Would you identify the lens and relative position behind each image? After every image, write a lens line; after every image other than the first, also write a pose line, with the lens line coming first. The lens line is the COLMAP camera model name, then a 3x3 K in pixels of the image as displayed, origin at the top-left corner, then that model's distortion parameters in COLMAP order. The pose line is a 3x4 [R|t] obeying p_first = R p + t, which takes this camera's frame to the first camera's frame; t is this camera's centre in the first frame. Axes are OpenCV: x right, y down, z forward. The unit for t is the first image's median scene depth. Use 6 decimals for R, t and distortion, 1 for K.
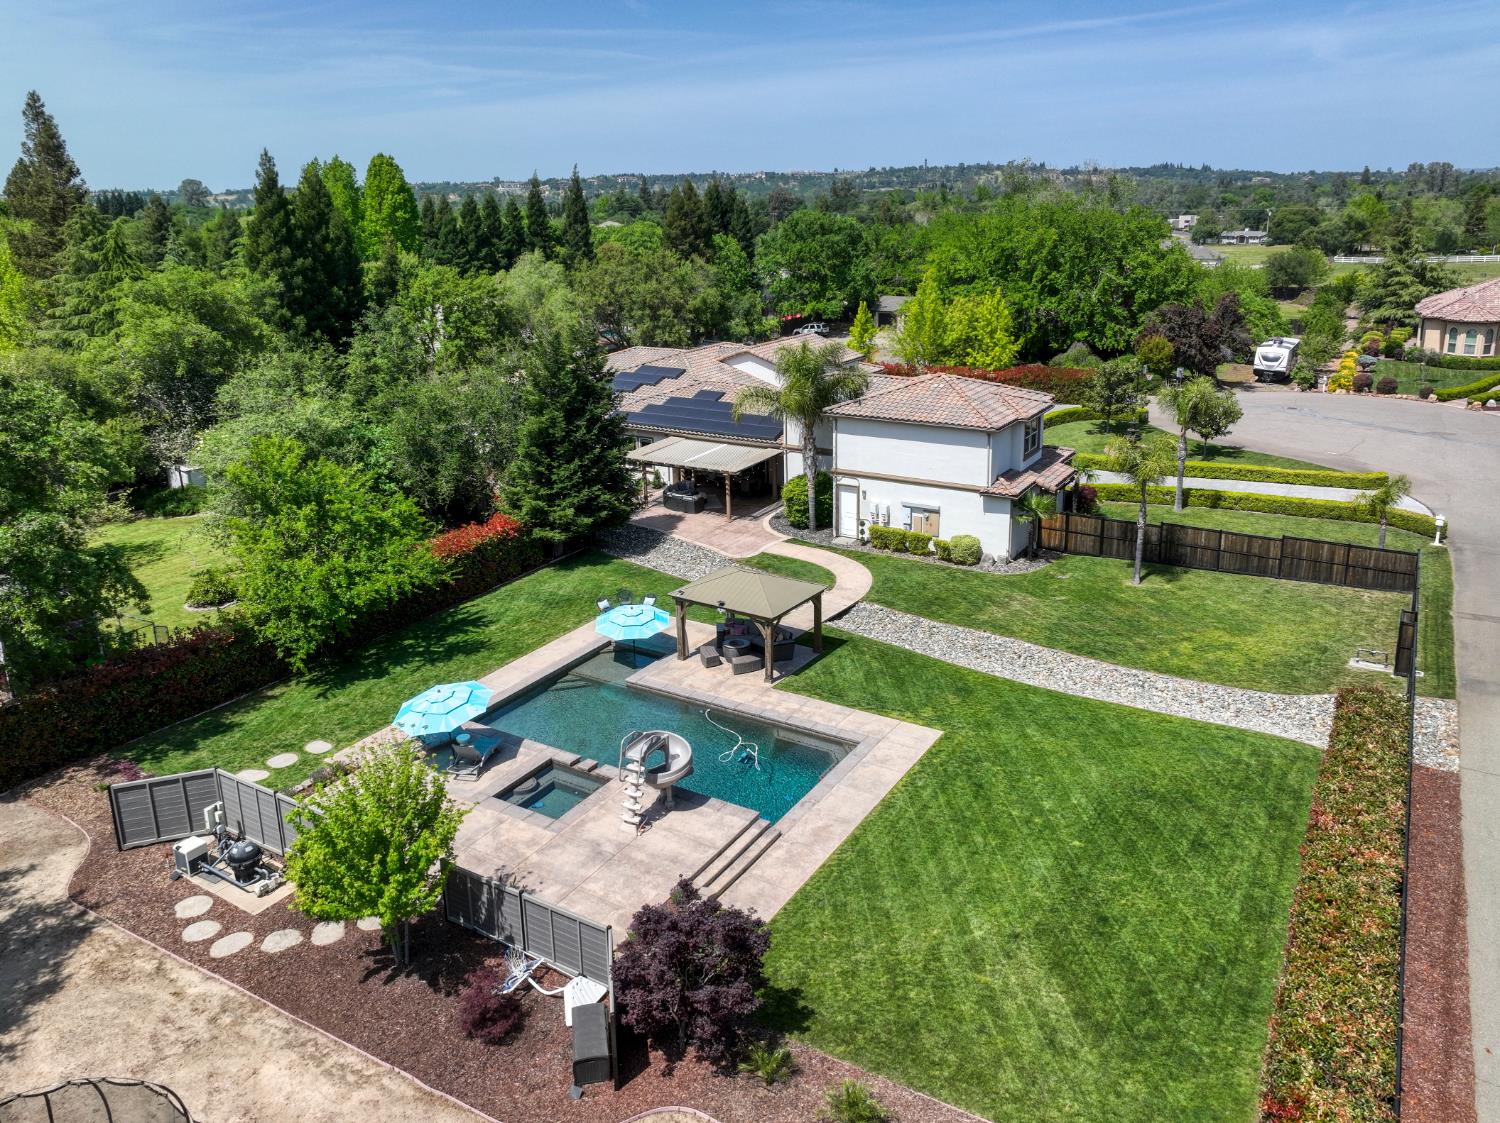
lens RADIAL K [[1070.4, 0, 787.6], [0, 1070.4, 475.4], [0, 0, 1]] dist [0.002713, 0.000212]
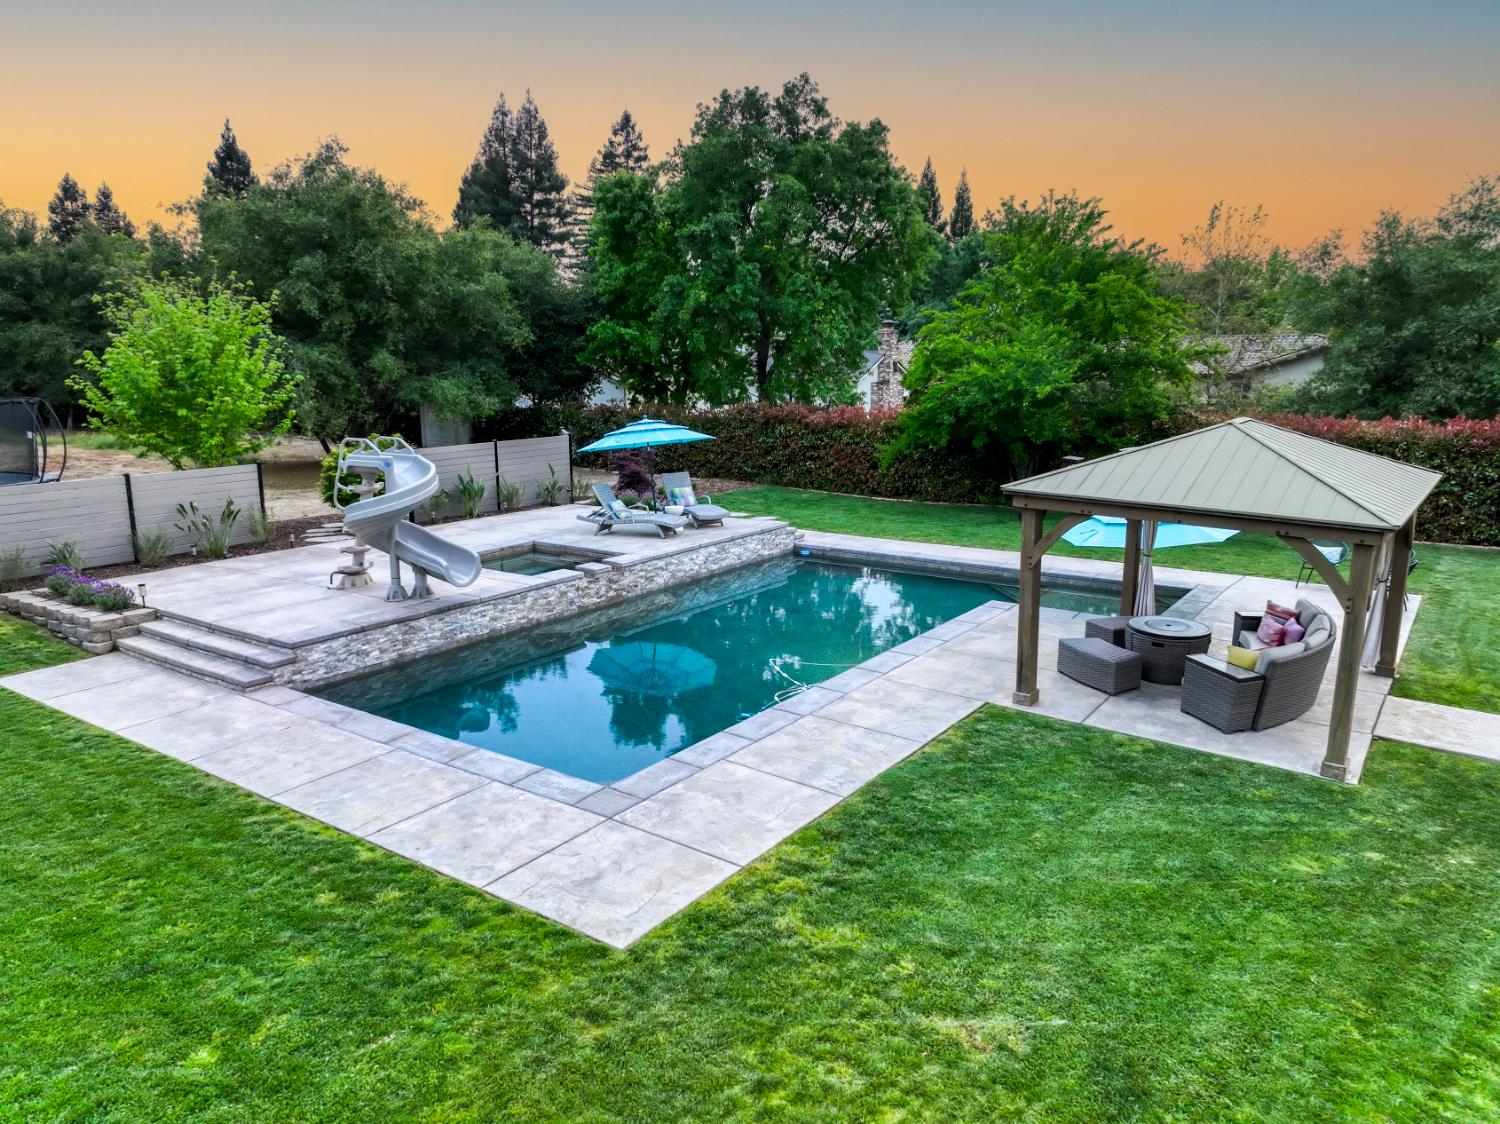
lens RADIAL K [[1057.3, 0, 744.2], [0, 1057.3, 558.8], [0, 0, 1]] dist [0.010503, 0.002177]
pose [[-0.082675, 0.212342, -0.973692, 0.273539], [-0.242115, 0.943485, 0.226312, 0.086647], [0.966719, 0.254455, -0.026591, 0.812304]]
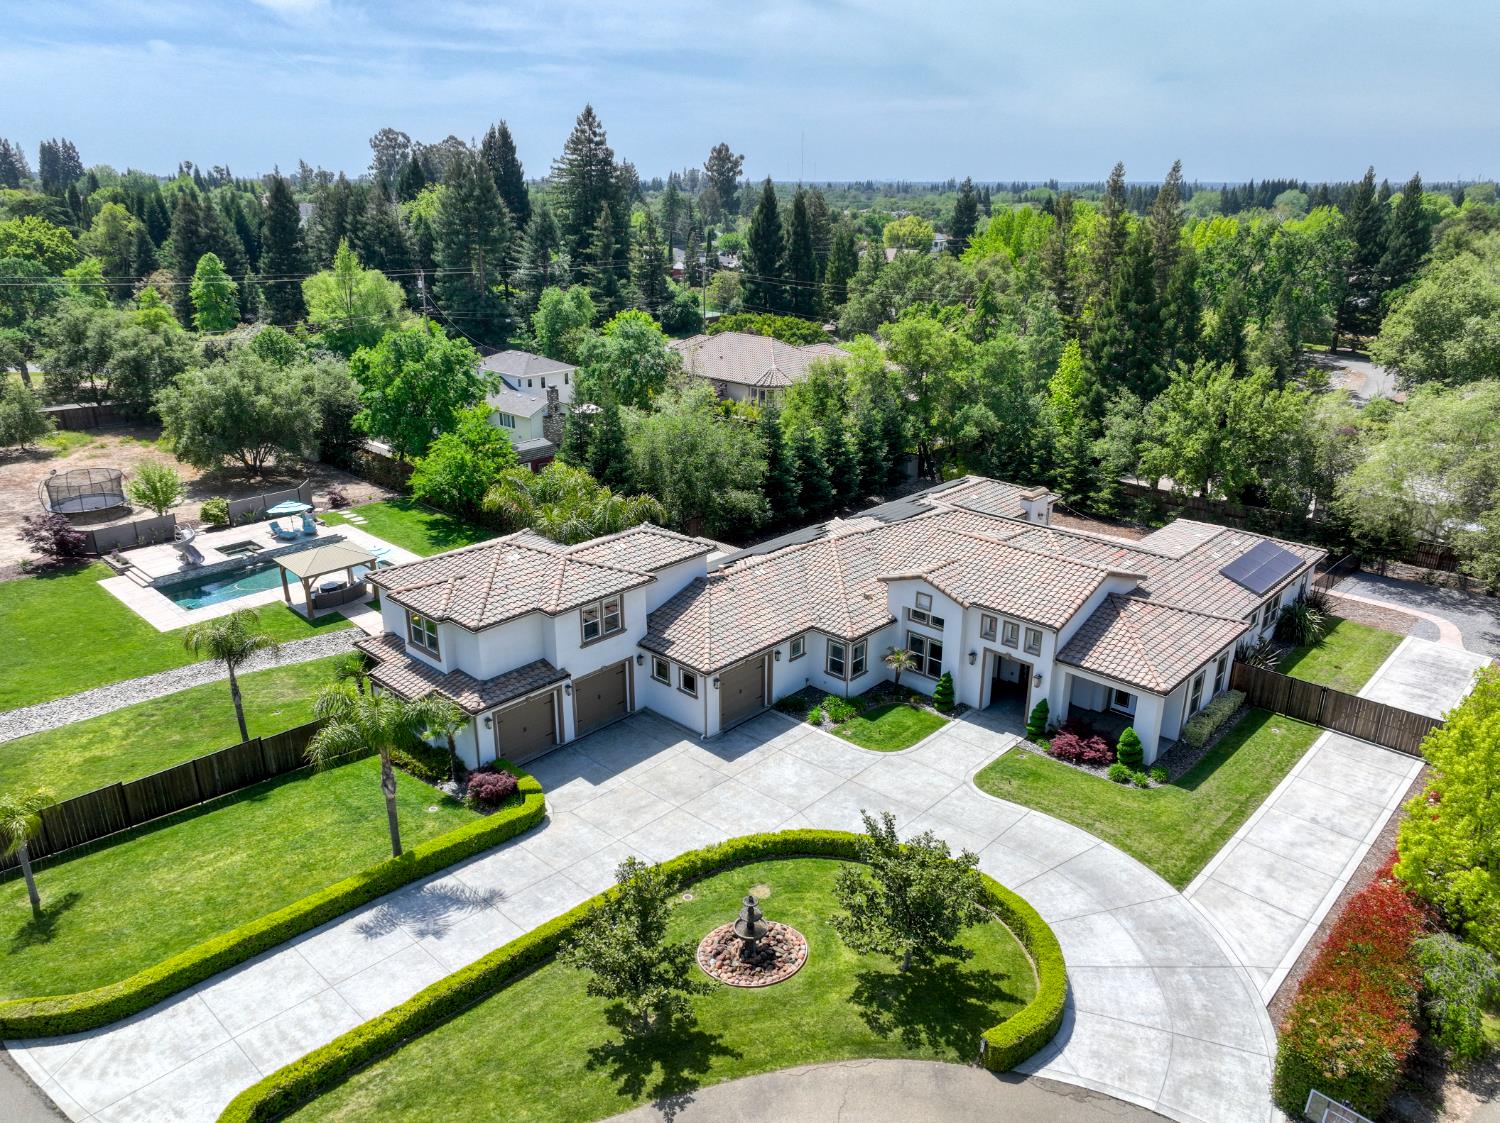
lens RADIAL K [[1051.8, 0, 750.0], [0, 1051.8, 561.5], [0, 0, 1]] dist [0.006965, 0.004727]
pose [[-0.214402, 0.350953, -0.911517, 1.164309], [-0.243400, 0.884582, 0.397833, -0.613642], [0.945932, 0.307160, -0.104234, 1.635992]]
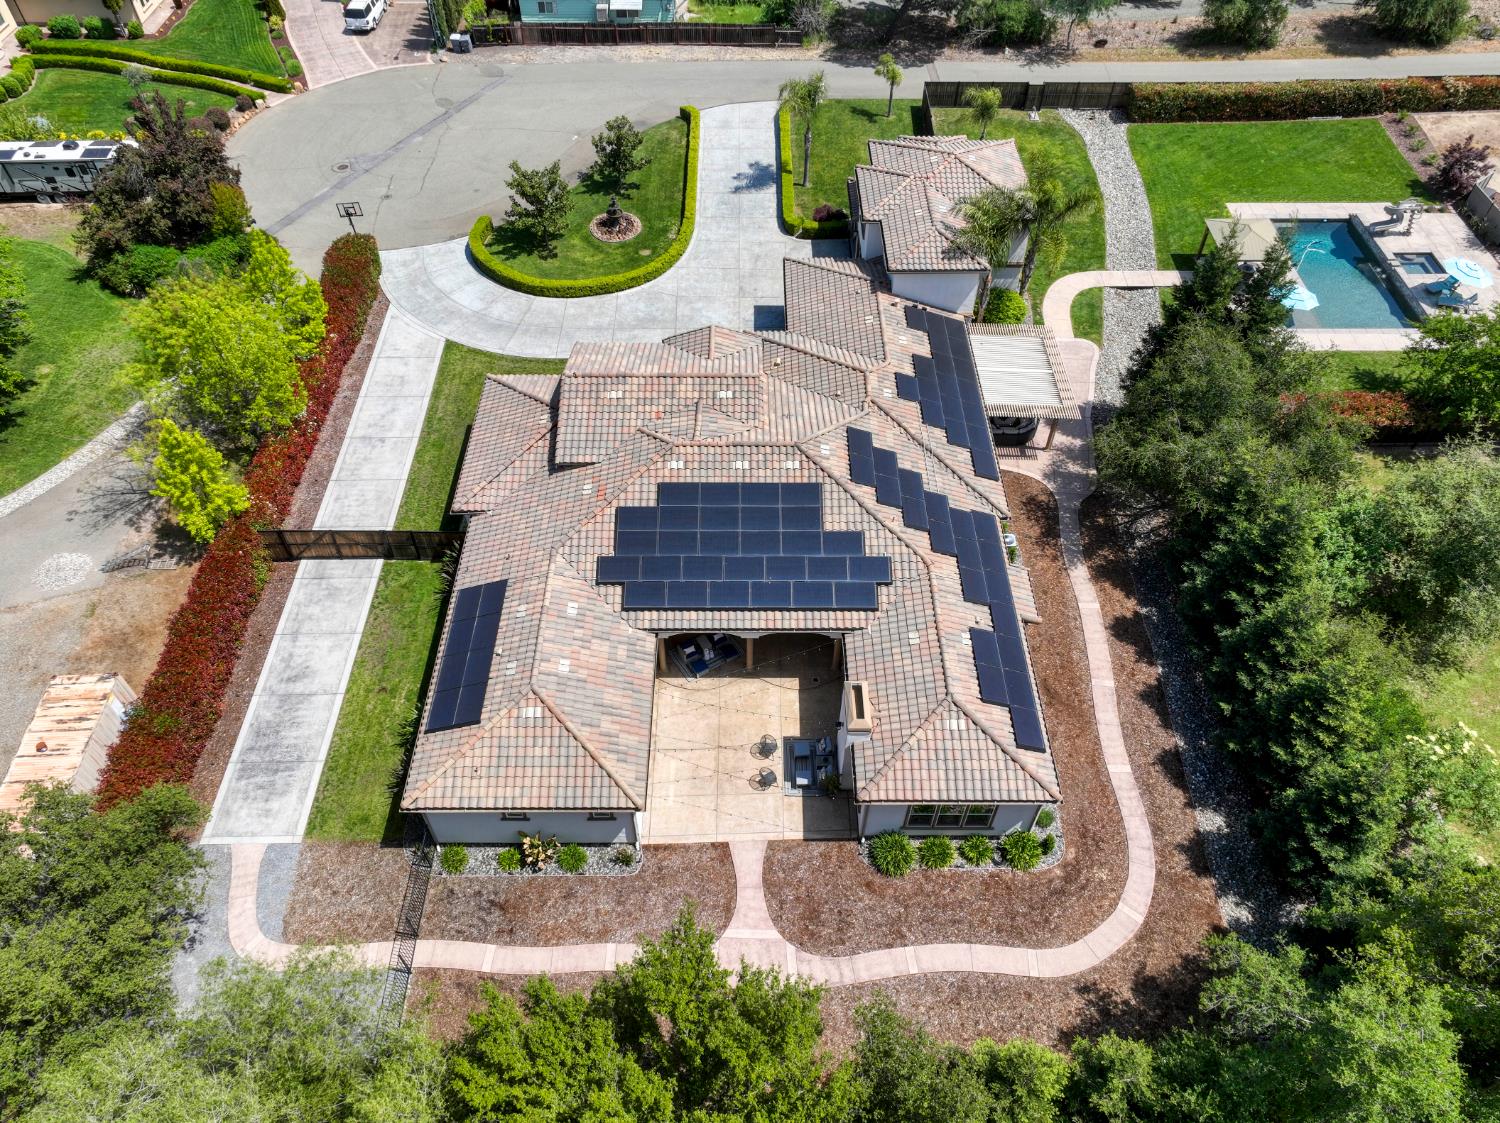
lens RADIAL K [[1057.3, 0, 744.2], [0, 1057.3, 558.3], [0, 0, 1]] dist [0.010503, 0.002177]
pose [[-0.509287, -0.637902, 0.577675, -0.857000], [0.218724, 0.553264, 0.803778, -1.026181], [-0.832338, 0.535705, -0.142245, 1.996012]]
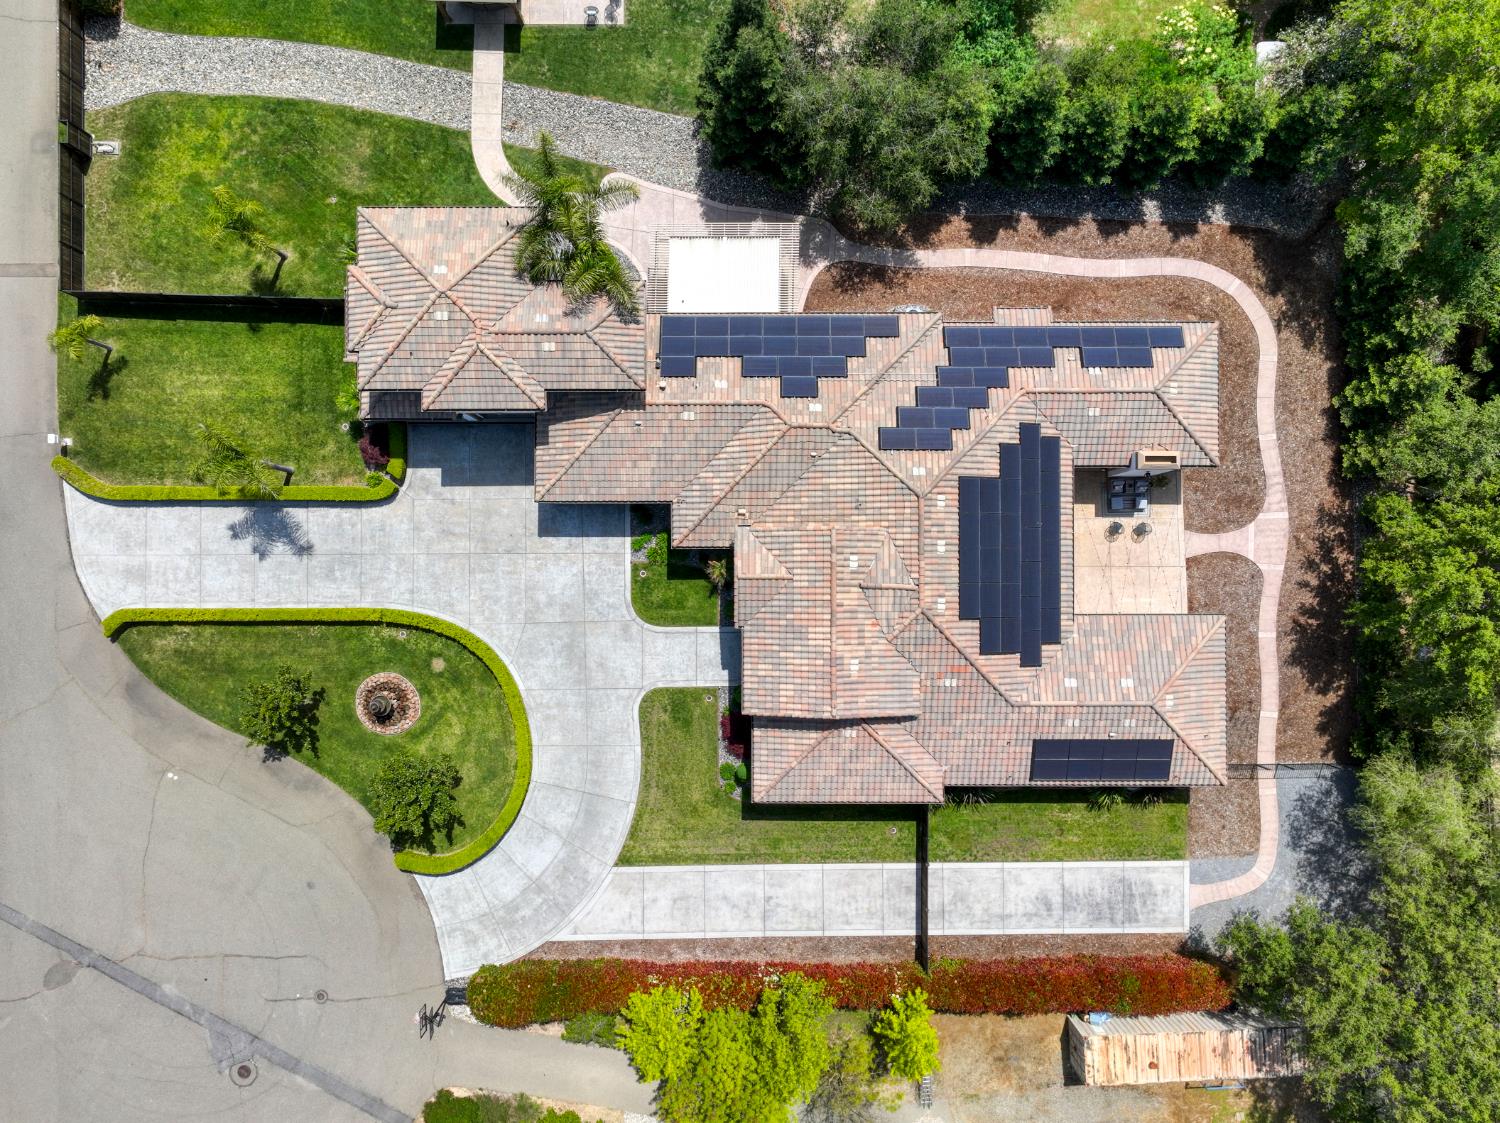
lens RADIAL K [[1057.3, 0, 744.2], [0, 1057.3, 558.3], [0, 0, 1]] dist [0.010503, 0.002177]
pose [[-0.859774, 0.510669, 0.002355, 0.038076], [-0.120203, -0.206854, 0.970960, -1.371637], [0.496326, 0.834523, 0.239232, 1.394630]]
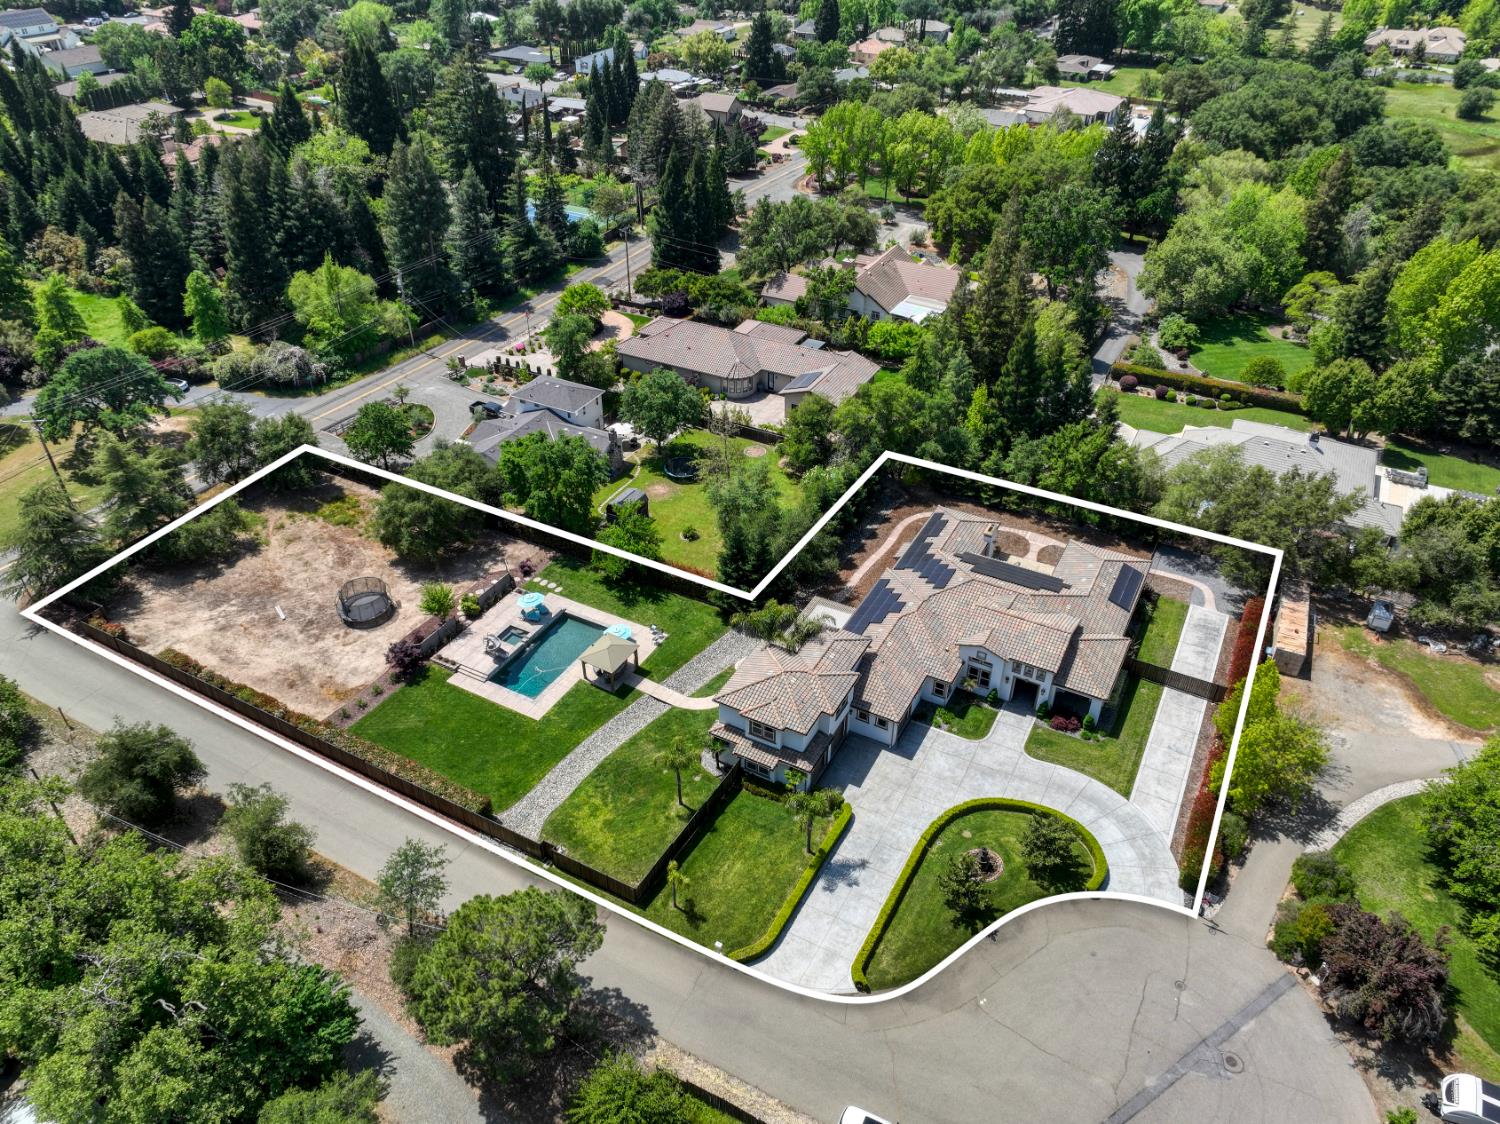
lens RADIAL K [[1043.1, 0, 758.7], [0, 1043.1, 557.9], [0, 0, 1]] dist [0.004361, 0.000732]
pose [[0.042898, 0.584995, -0.809902, 1.769013], [-0.253492, 0.790494, 0.557550, -1.473790], [0.966386, 0.181386, 0.182202, 0.781205]]
